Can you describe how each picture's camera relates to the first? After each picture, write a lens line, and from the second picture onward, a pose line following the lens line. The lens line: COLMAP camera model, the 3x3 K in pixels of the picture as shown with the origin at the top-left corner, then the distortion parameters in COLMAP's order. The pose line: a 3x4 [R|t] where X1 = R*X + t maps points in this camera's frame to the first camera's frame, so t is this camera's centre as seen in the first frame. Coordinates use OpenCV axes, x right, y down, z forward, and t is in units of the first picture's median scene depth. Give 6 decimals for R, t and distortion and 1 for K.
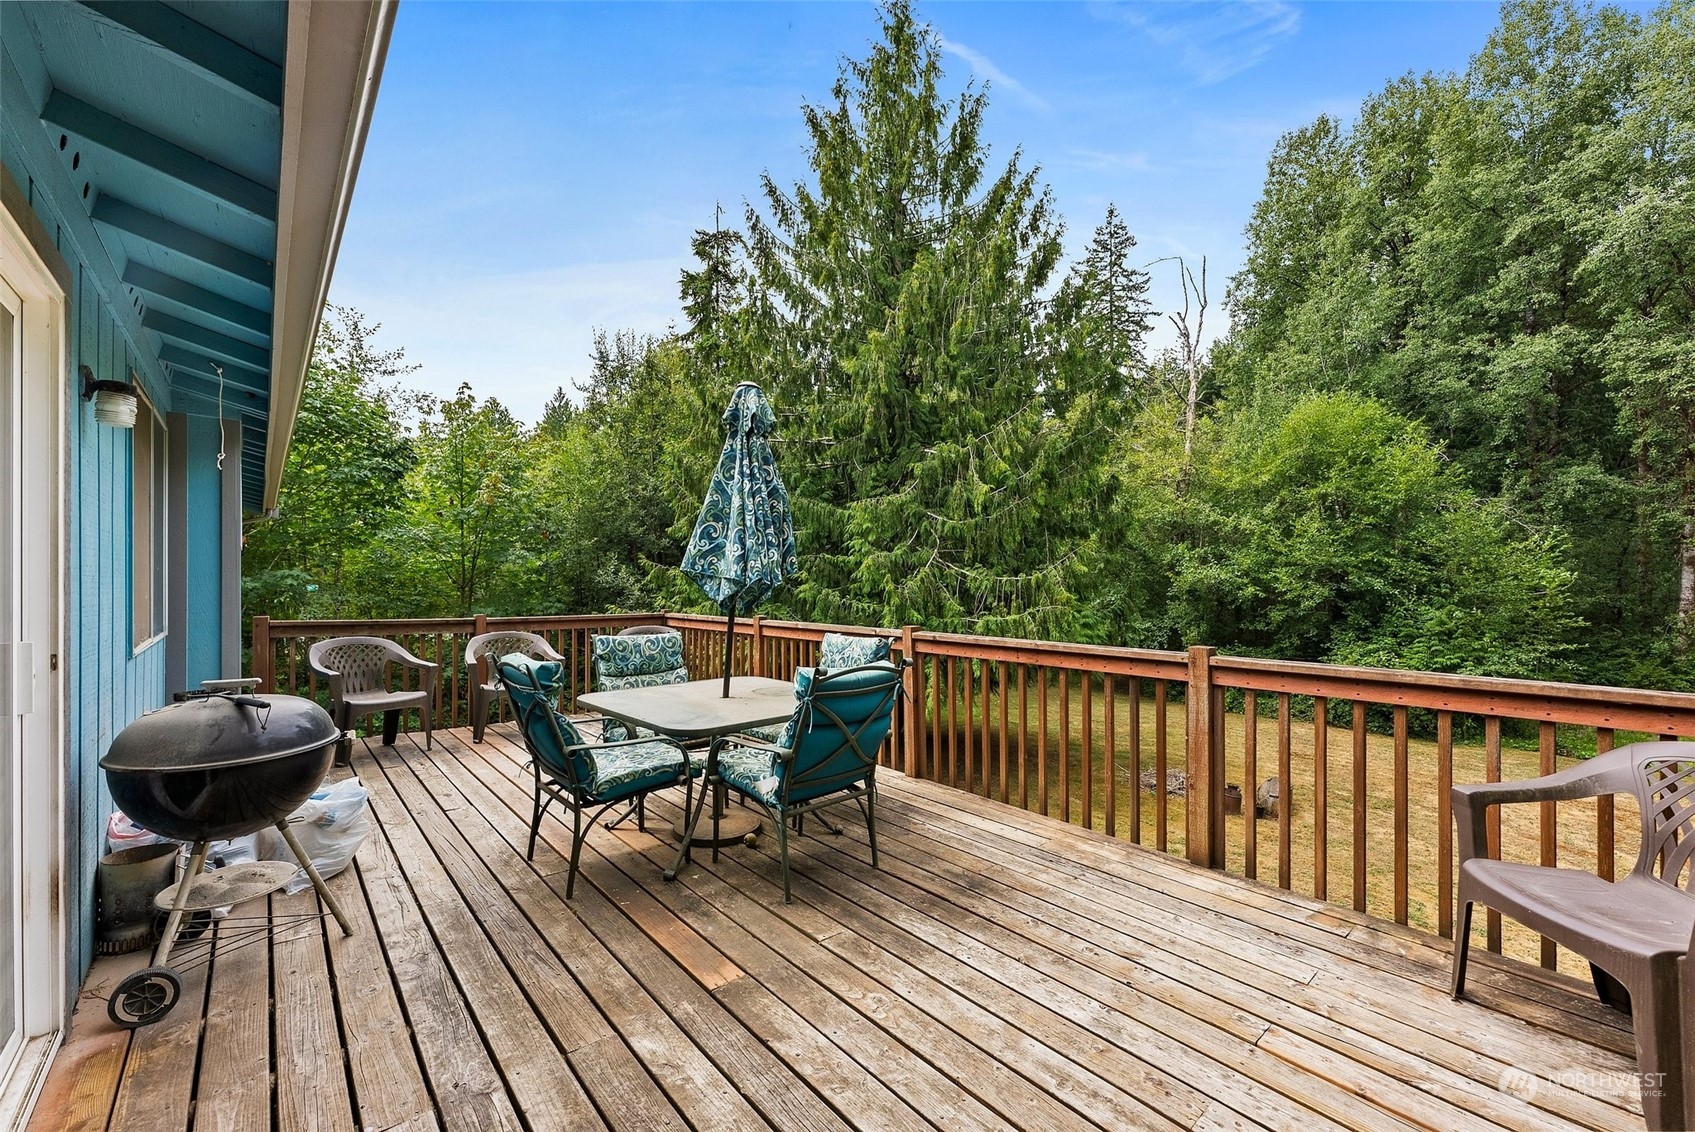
lens RADIAL K [[679.7, 0, 835.8], [0, 679.7, 570.6], [0, 0, 1]] dist [0.001918, 0.000238]
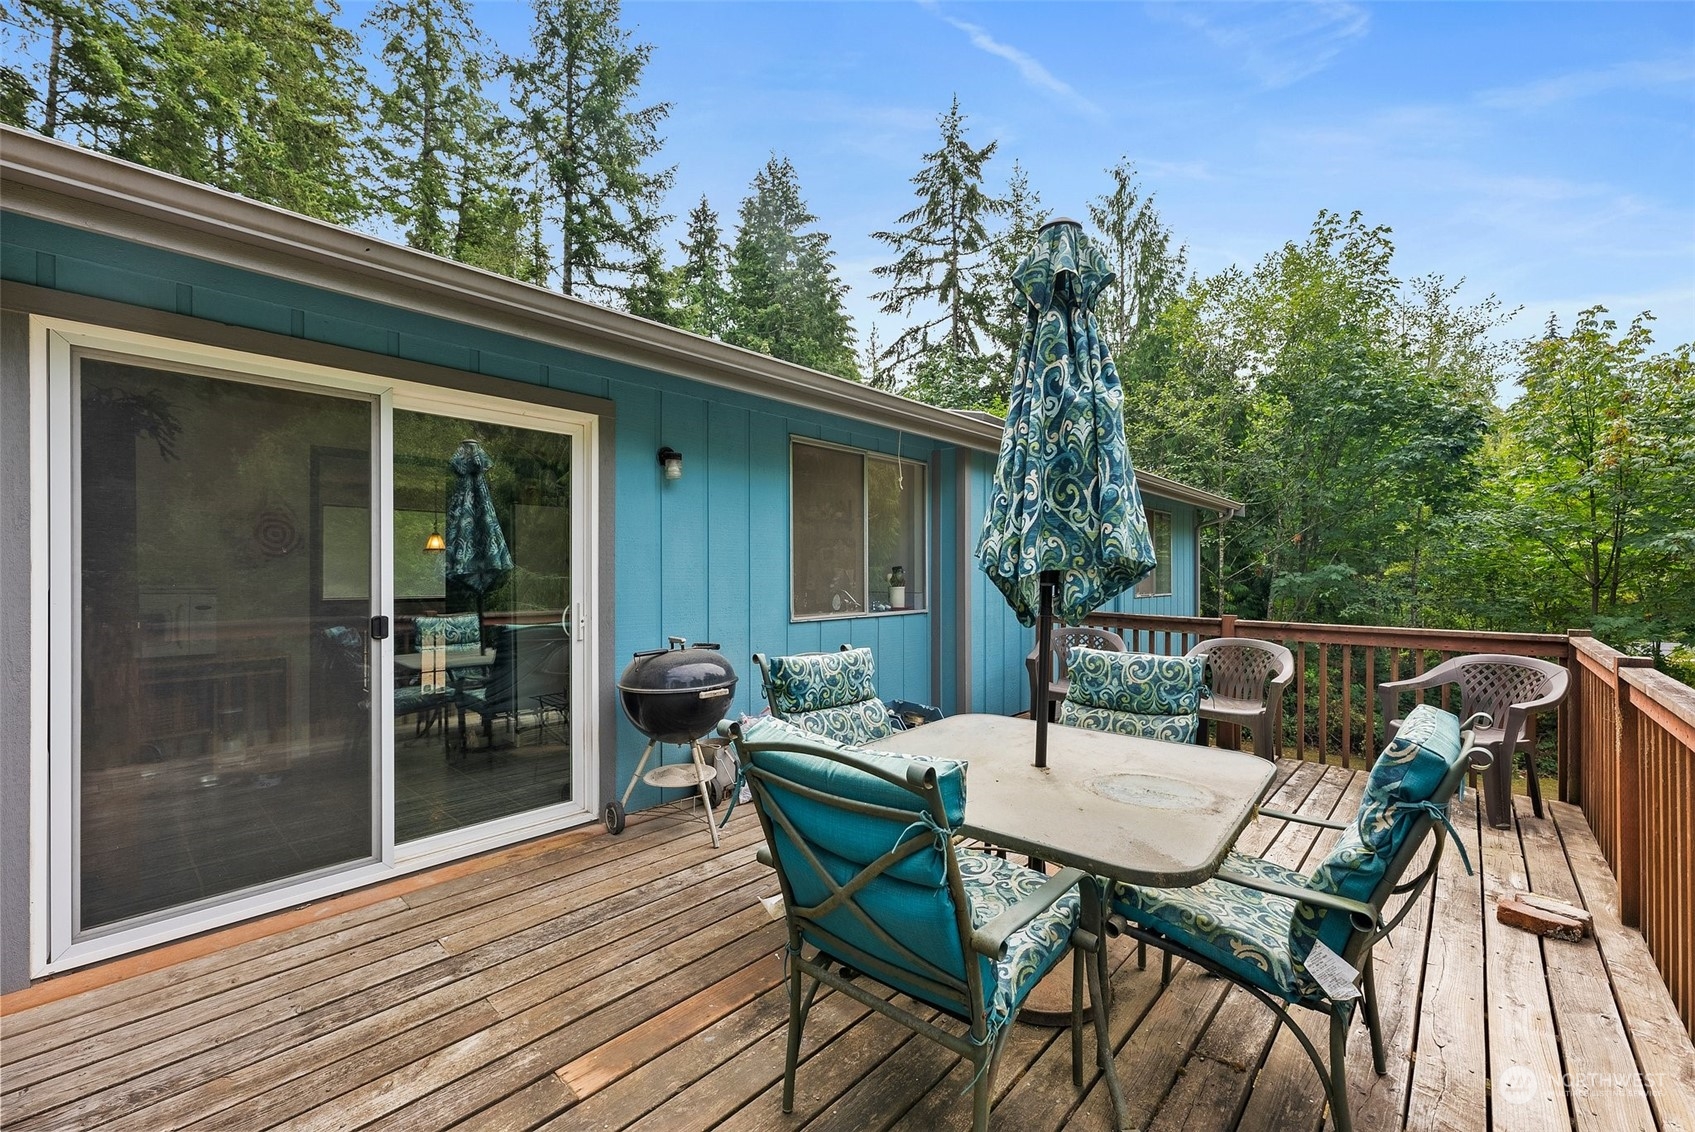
lens RADIAL K [[679.7, 0, 854.4], [0, 679.7, 563.7], [0, 0, 1]] dist [0.001918, 0.000238]
pose [[0.149727, -0.009887, -0.988678, 0.067056], [0.005507, 0.999943, -0.009166, 0.001995], [0.988712, -0.004072, 0.149773, 0.122060]]
